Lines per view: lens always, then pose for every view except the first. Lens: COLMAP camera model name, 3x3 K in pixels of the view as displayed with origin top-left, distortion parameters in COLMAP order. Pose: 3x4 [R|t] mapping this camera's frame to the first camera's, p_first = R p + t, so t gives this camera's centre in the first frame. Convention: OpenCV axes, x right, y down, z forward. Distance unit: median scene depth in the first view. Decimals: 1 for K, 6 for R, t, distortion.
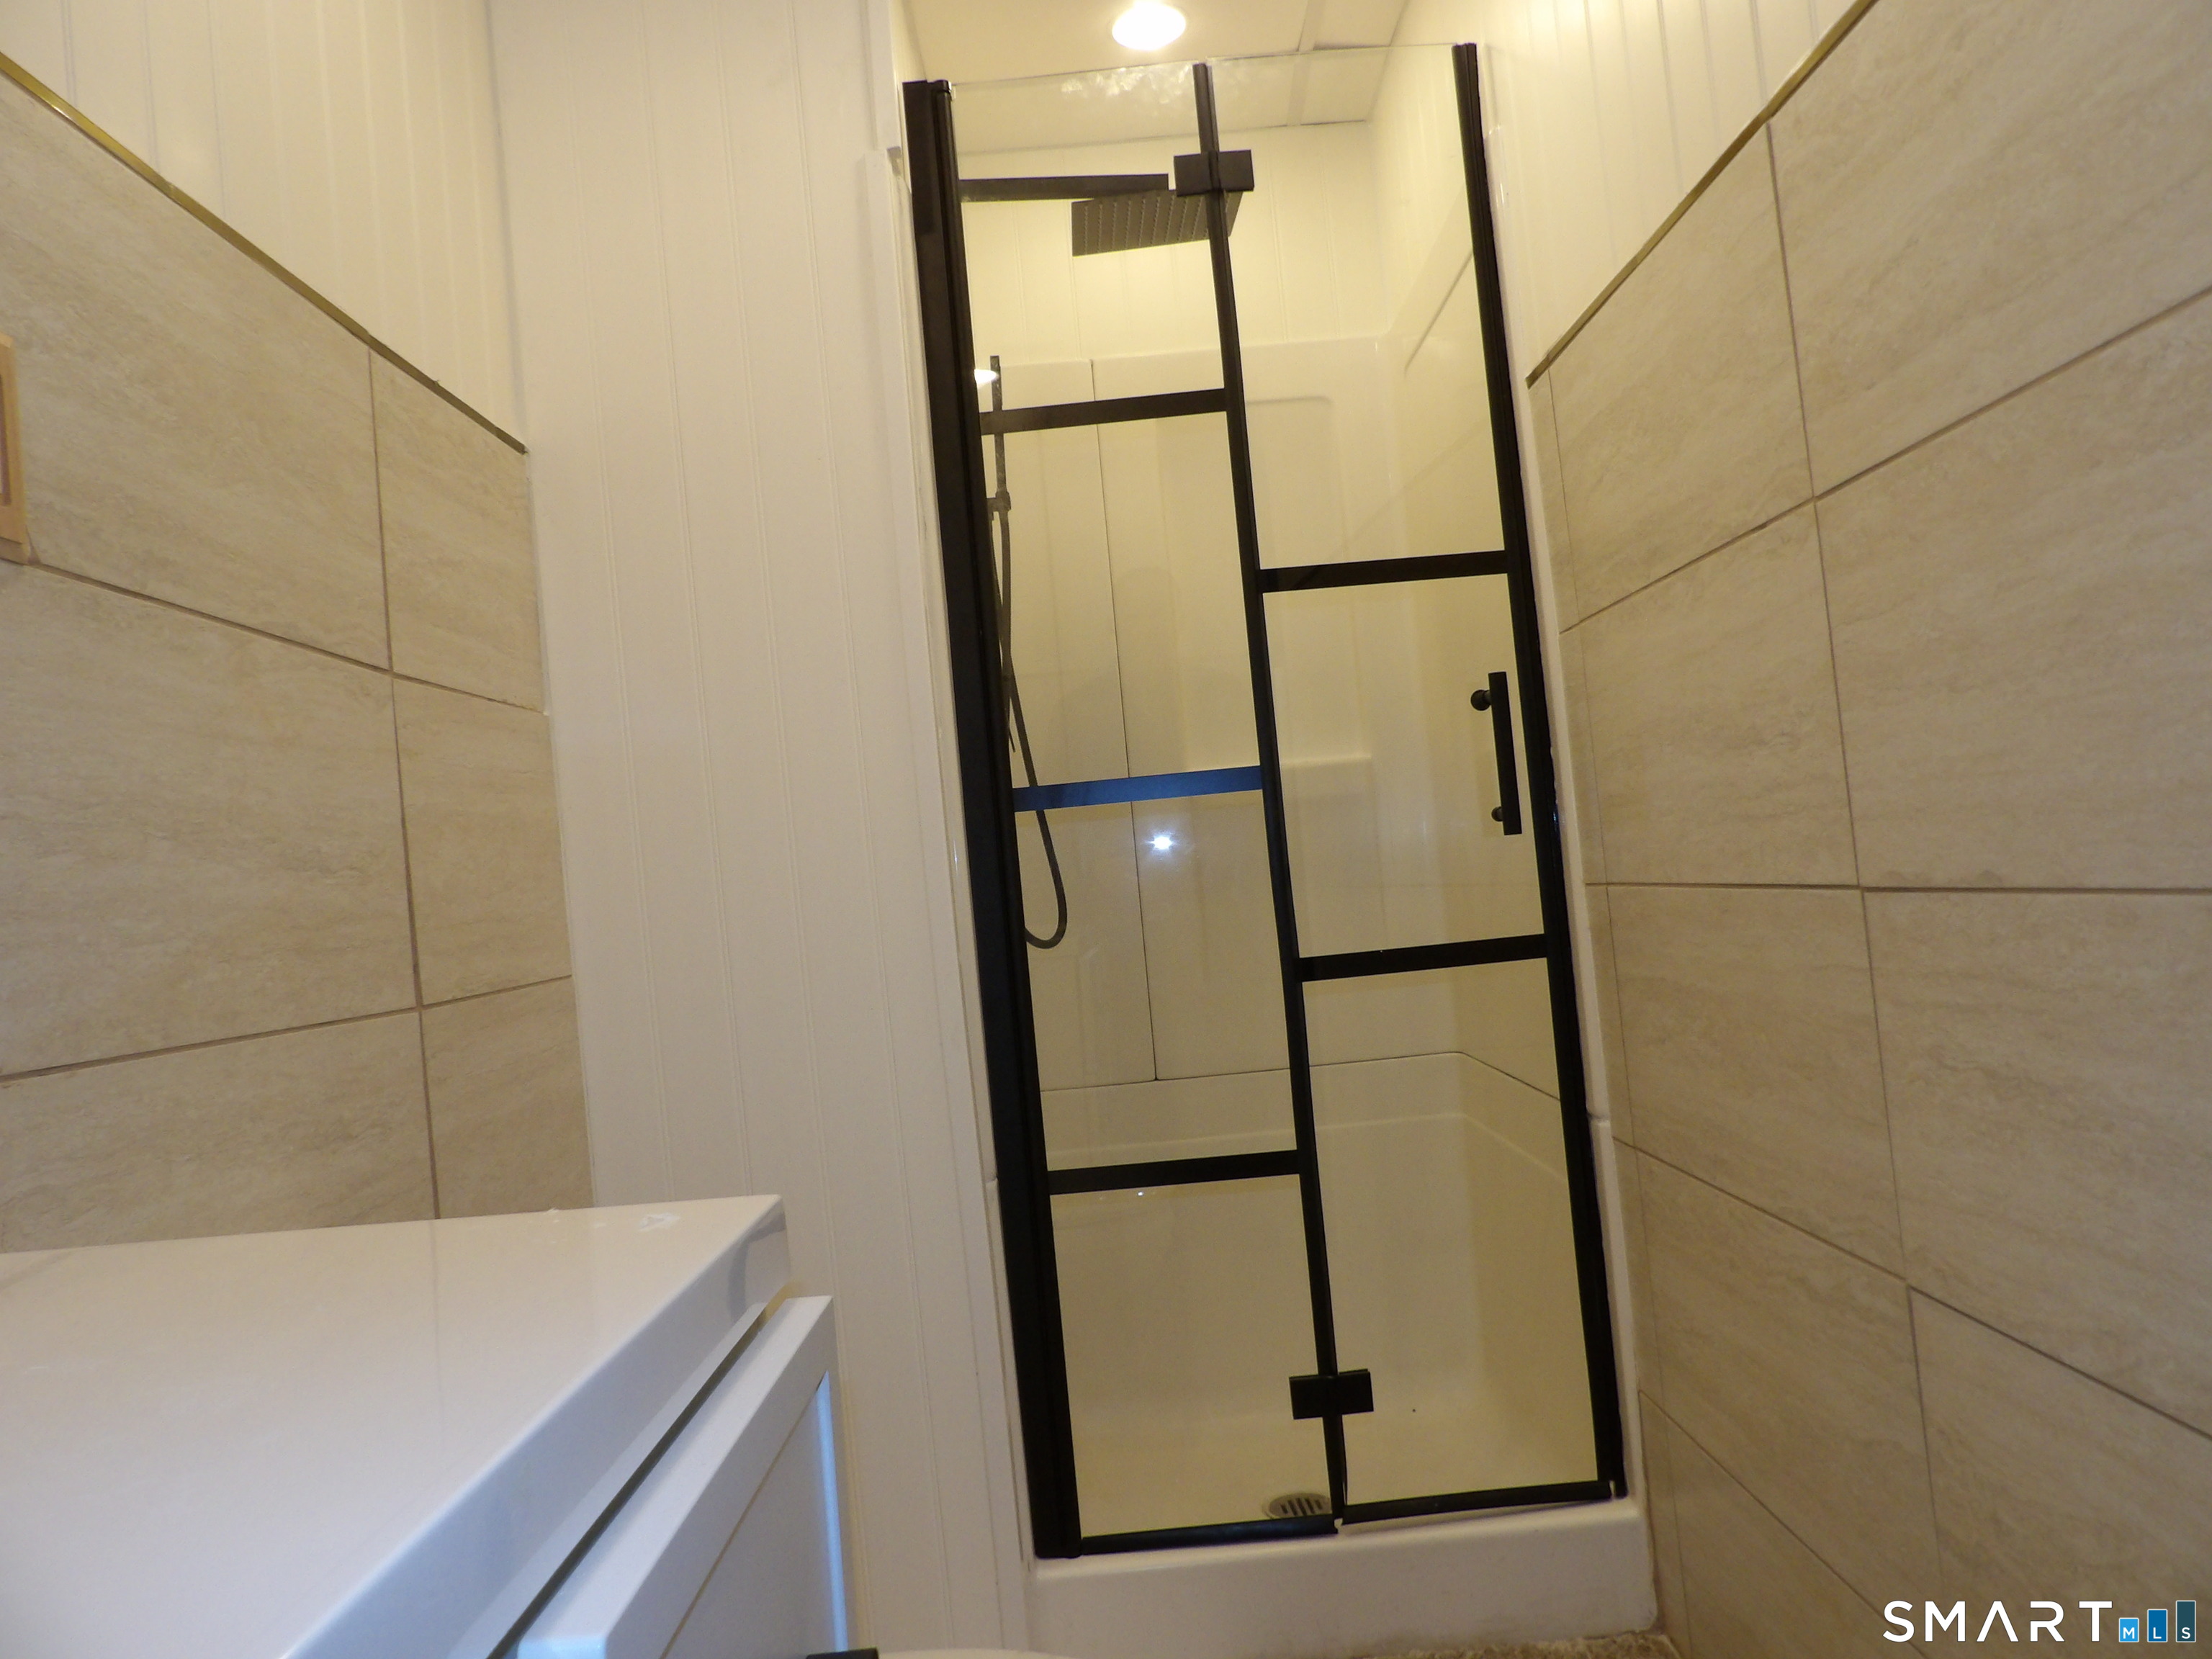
lens RADIAL K [[1559.9, 0, 1102.5], [0, 1559.9, 820.3], [0, 0, 1]] dist [-0.037348, 0.028942]
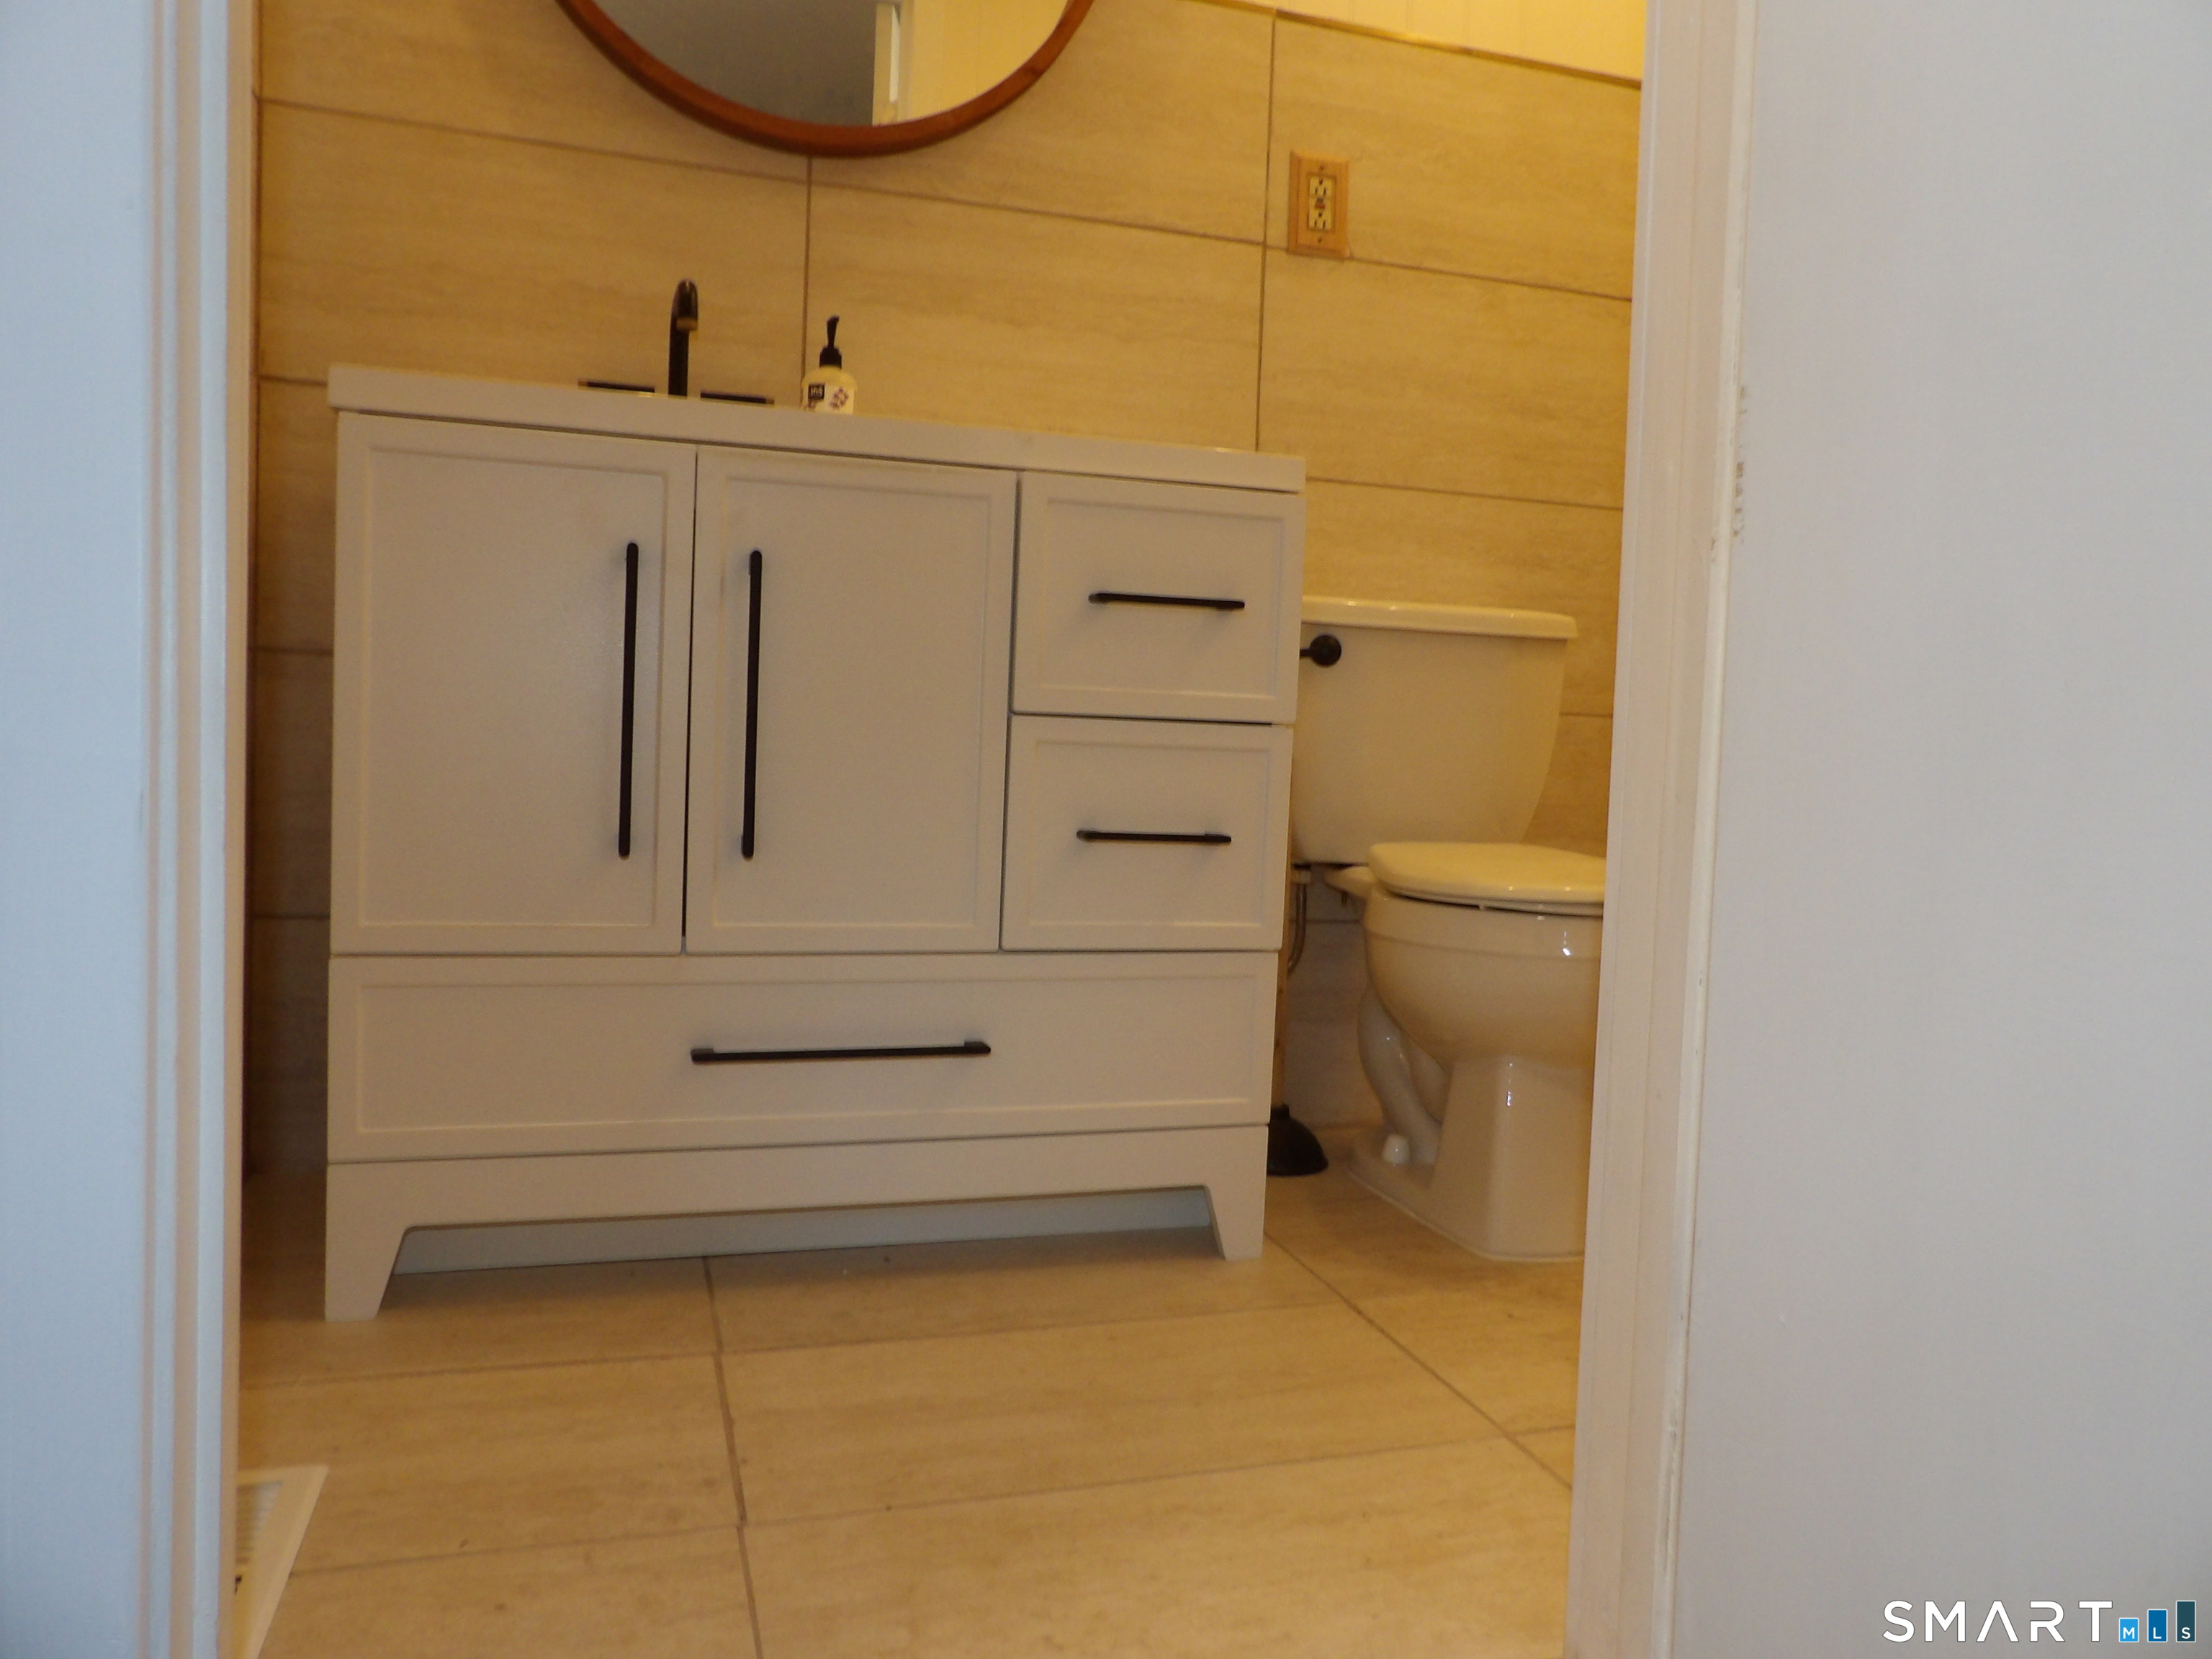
lens RADIAL K [[1555.6, 0, 1106.0], [0, 1555.6, 829.5], [0, 0, 1]] dist [-0.044929, -0.001606]
pose [[0.298544, 0.161920, -0.940560, 0.983095], [-0.021027, 0.986380, 0.163133, 0.199148], [0.954164, -0.028926, 0.297882, -0.029233]]
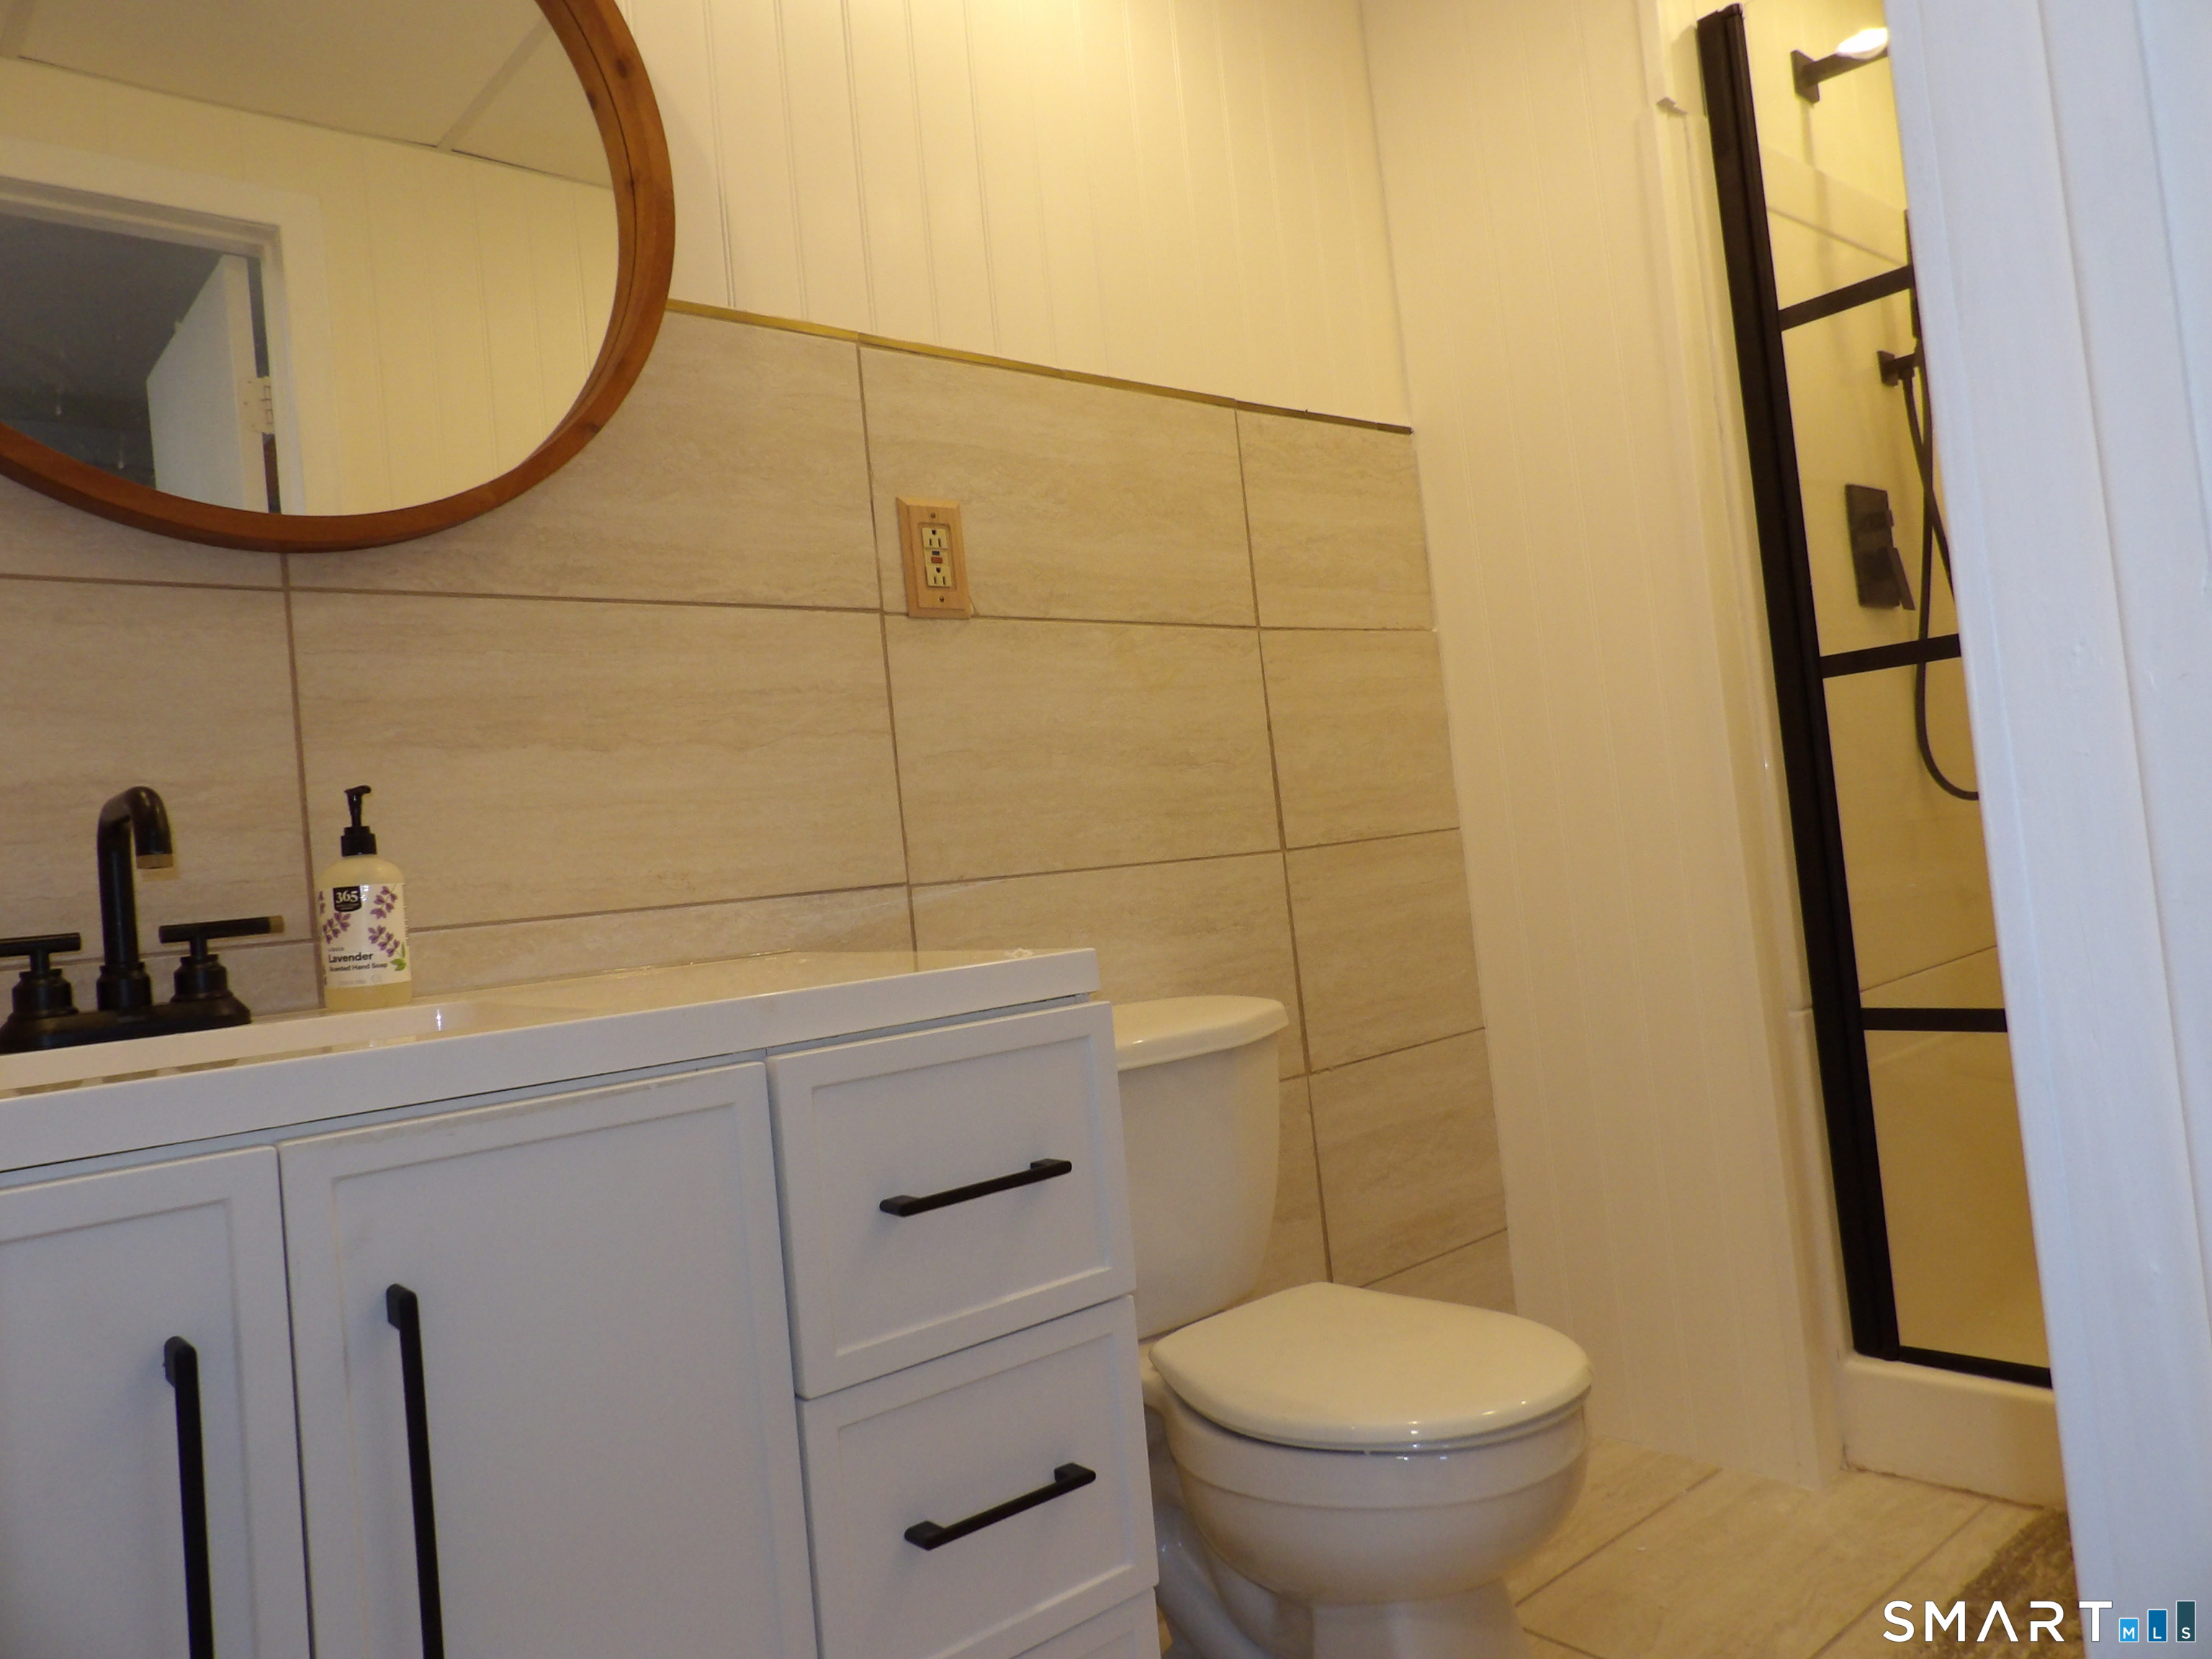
lens RADIAL K [[1567.8, 0, 1112.7], [0, 1567.8, 814.9], [0, 0, 1]] dist [-0.036546, 0.000640]
pose [[0.661089, -0.003183, -0.750301, 0.590546], [0.073928, 0.995401, 0.060915, -0.017959], [0.746656, -0.095738, 0.658284, -0.120501]]
